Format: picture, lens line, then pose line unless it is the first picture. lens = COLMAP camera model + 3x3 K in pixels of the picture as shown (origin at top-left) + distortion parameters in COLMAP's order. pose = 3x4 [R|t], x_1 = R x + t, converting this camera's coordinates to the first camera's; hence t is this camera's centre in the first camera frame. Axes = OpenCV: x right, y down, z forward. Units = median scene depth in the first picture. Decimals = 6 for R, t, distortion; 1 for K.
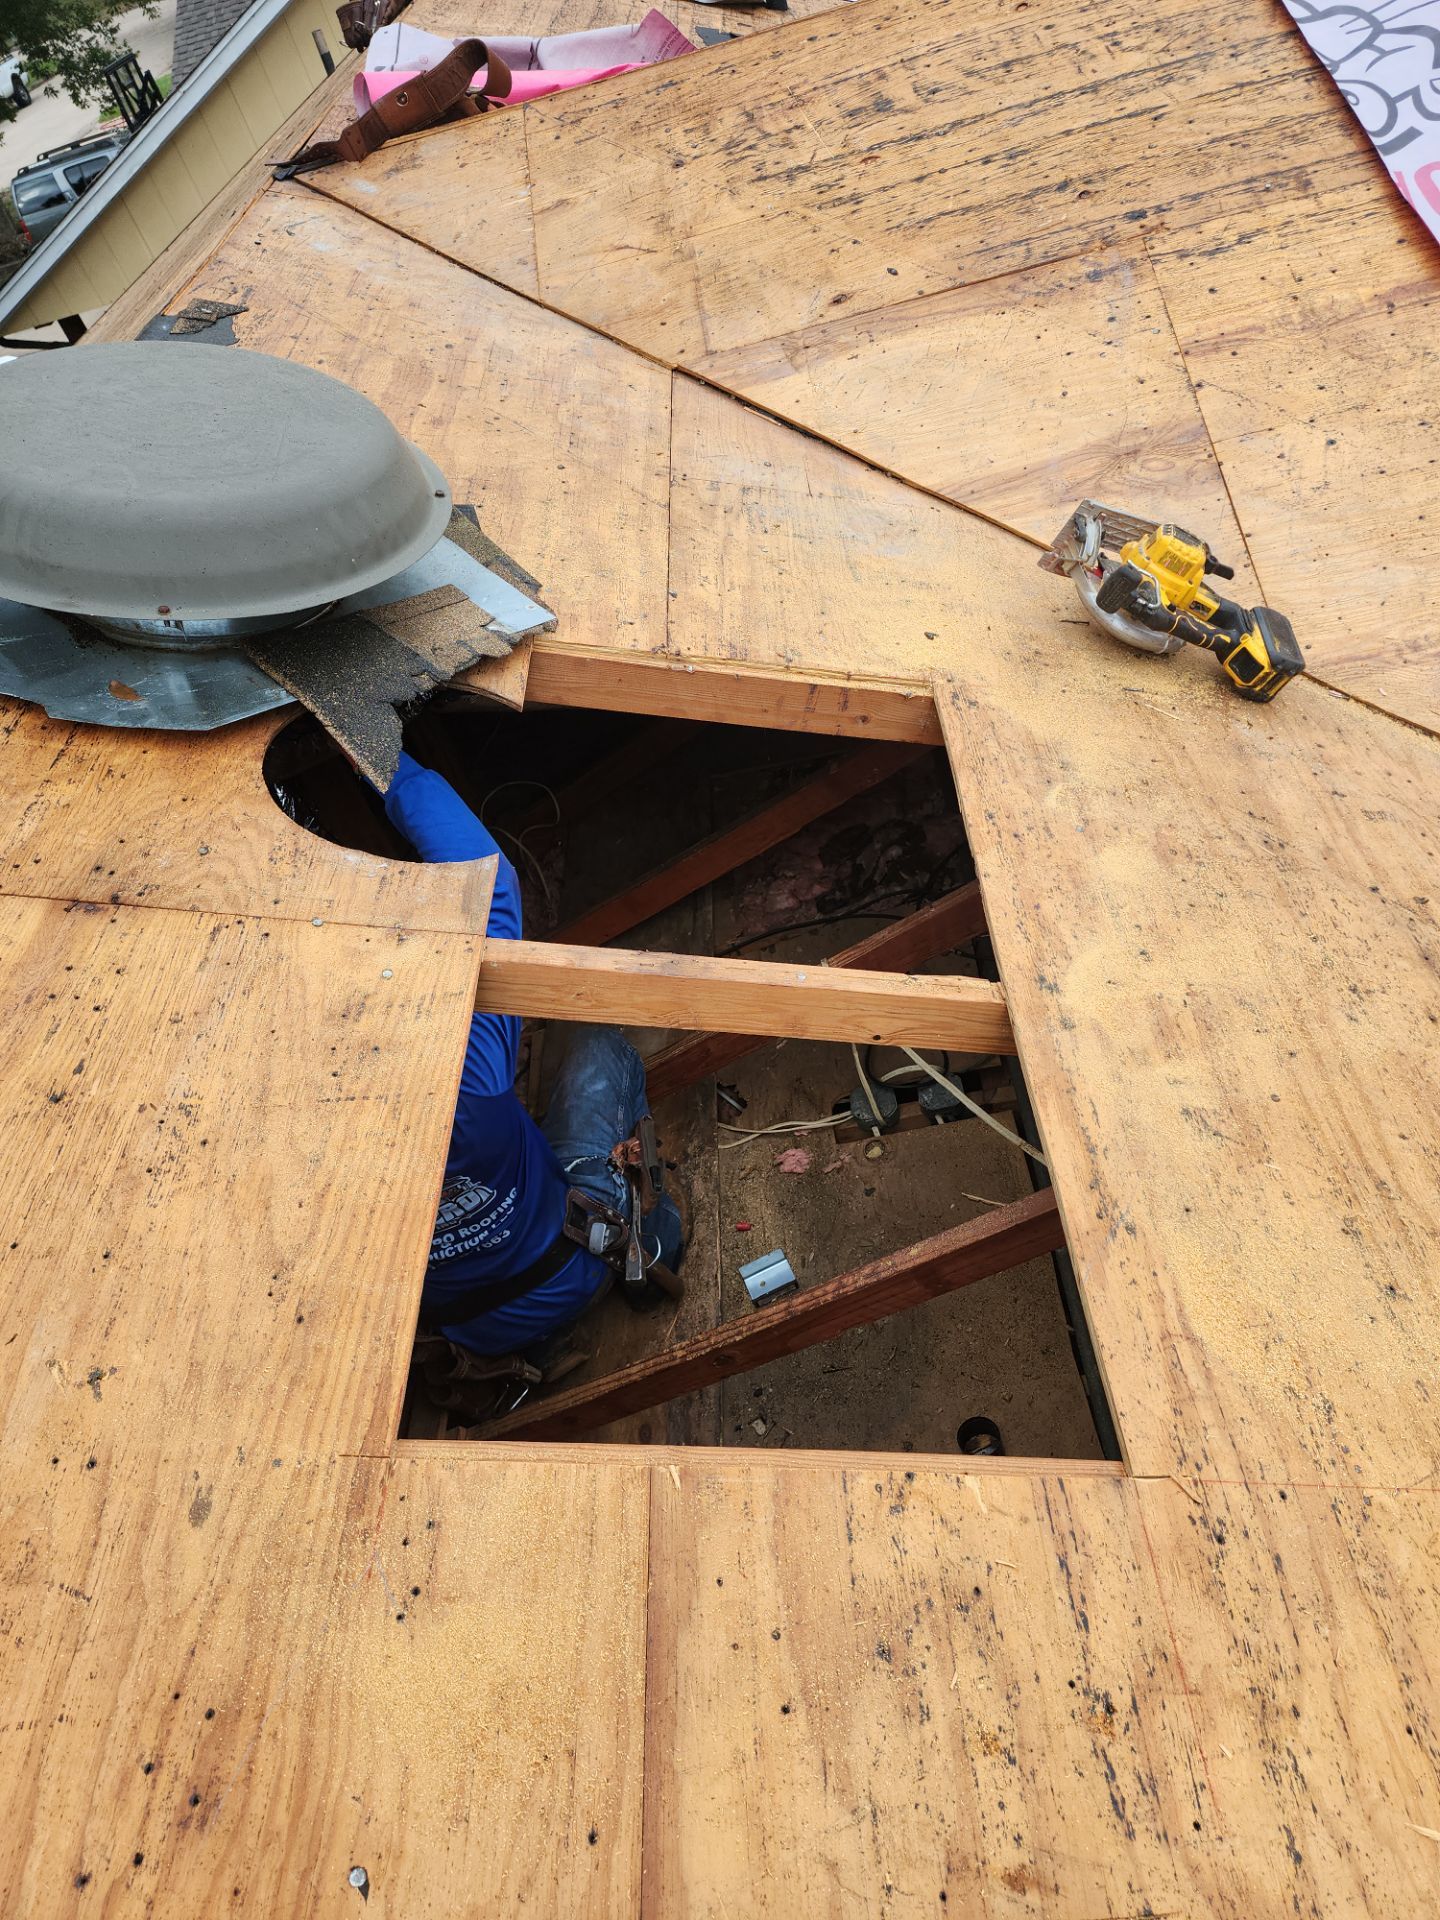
lens RADIAL K [[1383.2, 0, 720.0], [0, 1383.2, 960.0], [0, 0, 1]] dist [0.086517, -0.088033]
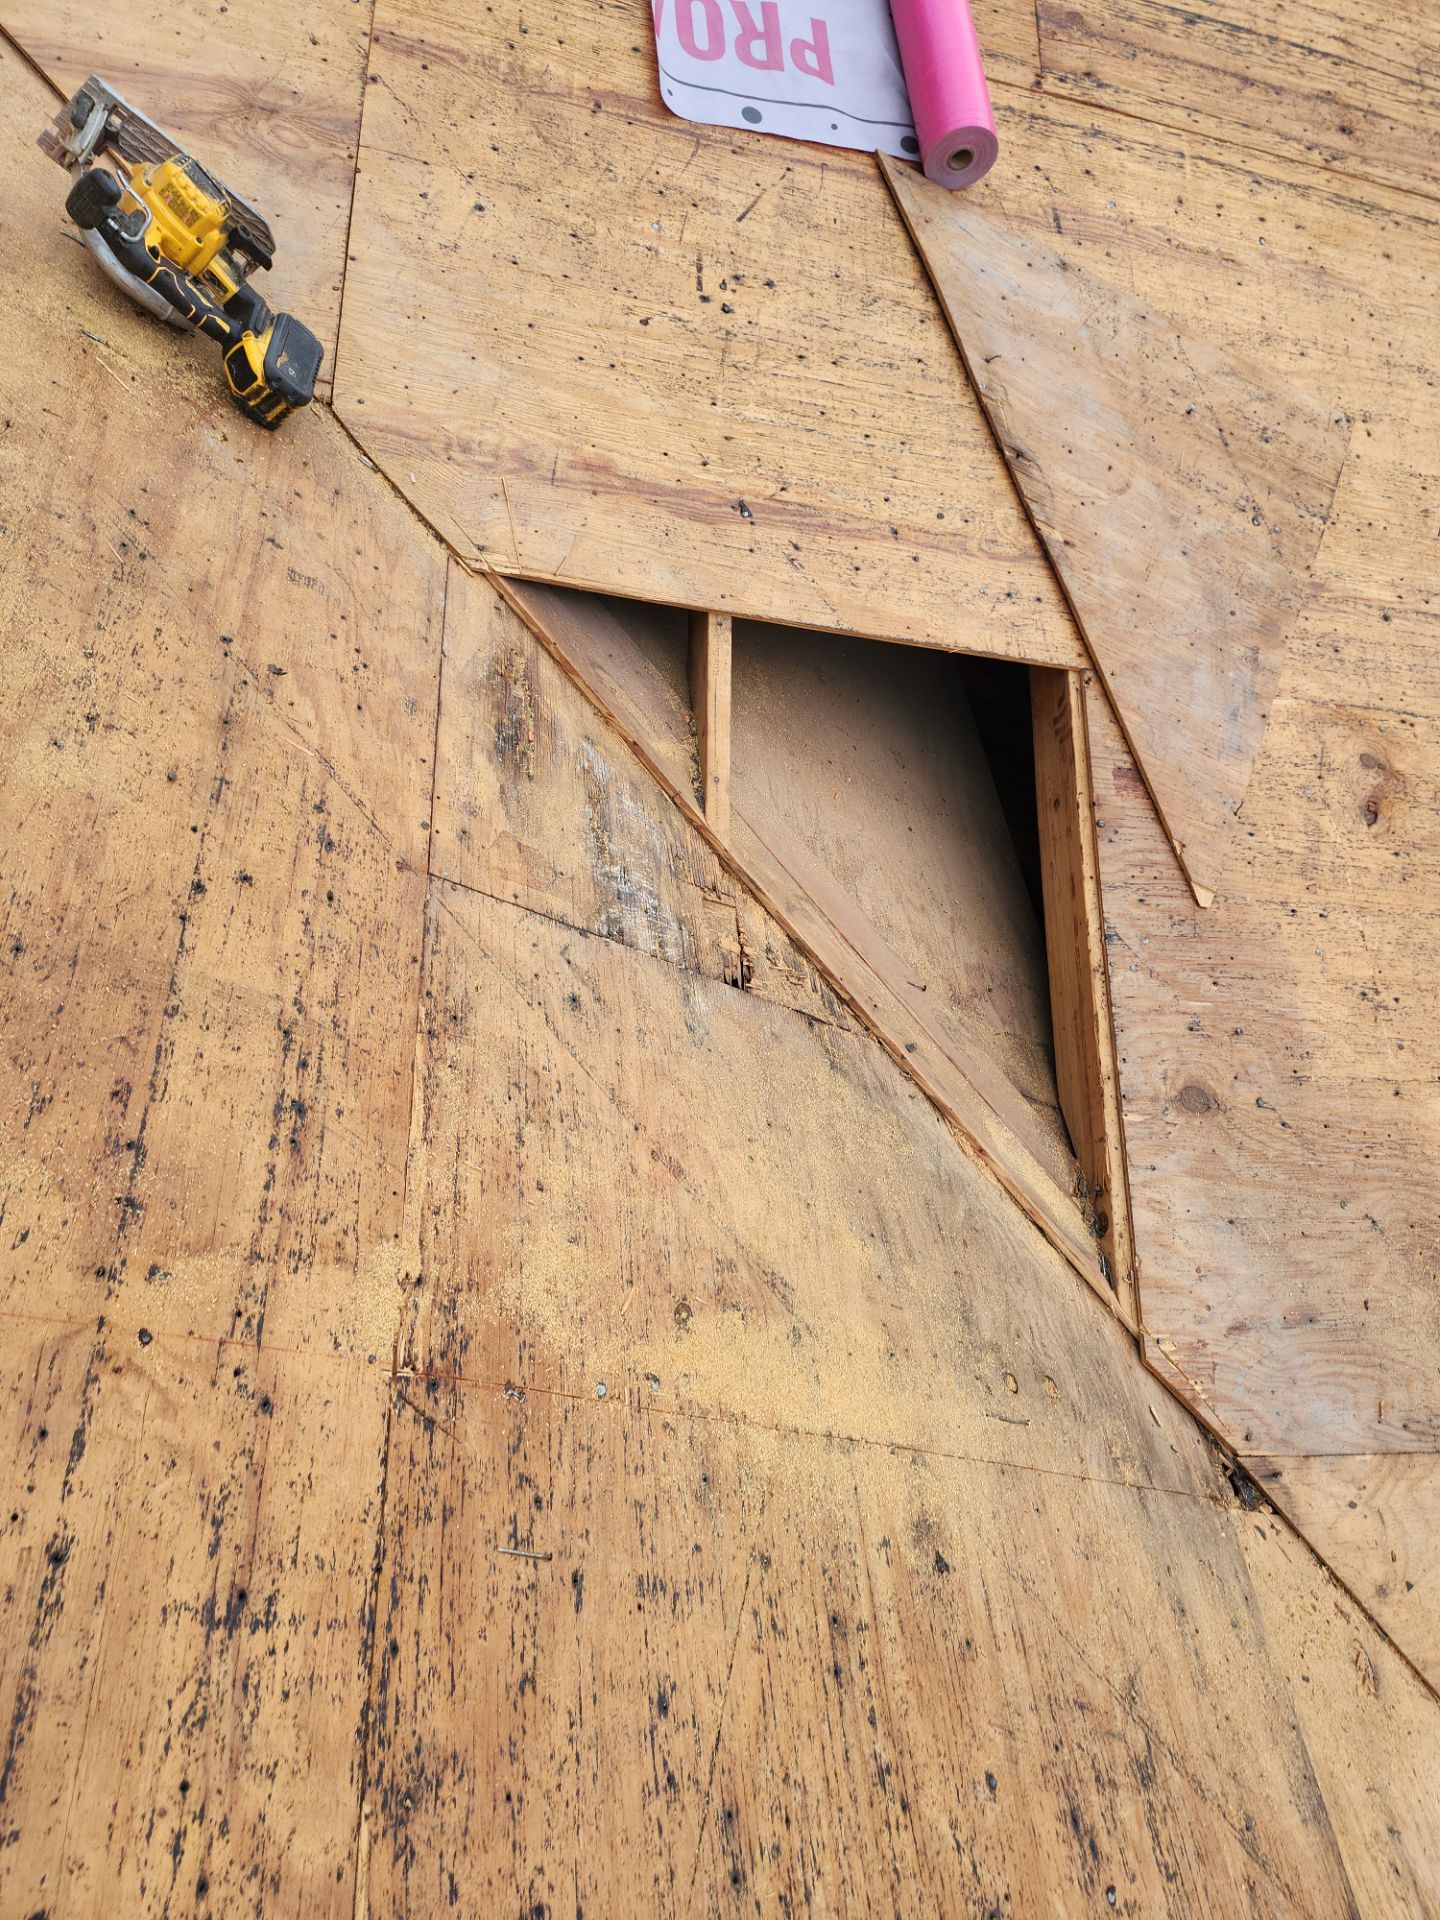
lens RADIAL K [[1383.2, 0, 720.0], [0, 1383.2, 960.0], [0, 0, 1]] dist [0.086517, -0.088033]
pose [[0.857219, 0.236229, 0.457571, 0.311886], [-0.288392, 0.956381, 0.046529, 0.008719], [-0.426621, -0.171846, 0.887955, 0.057252]]
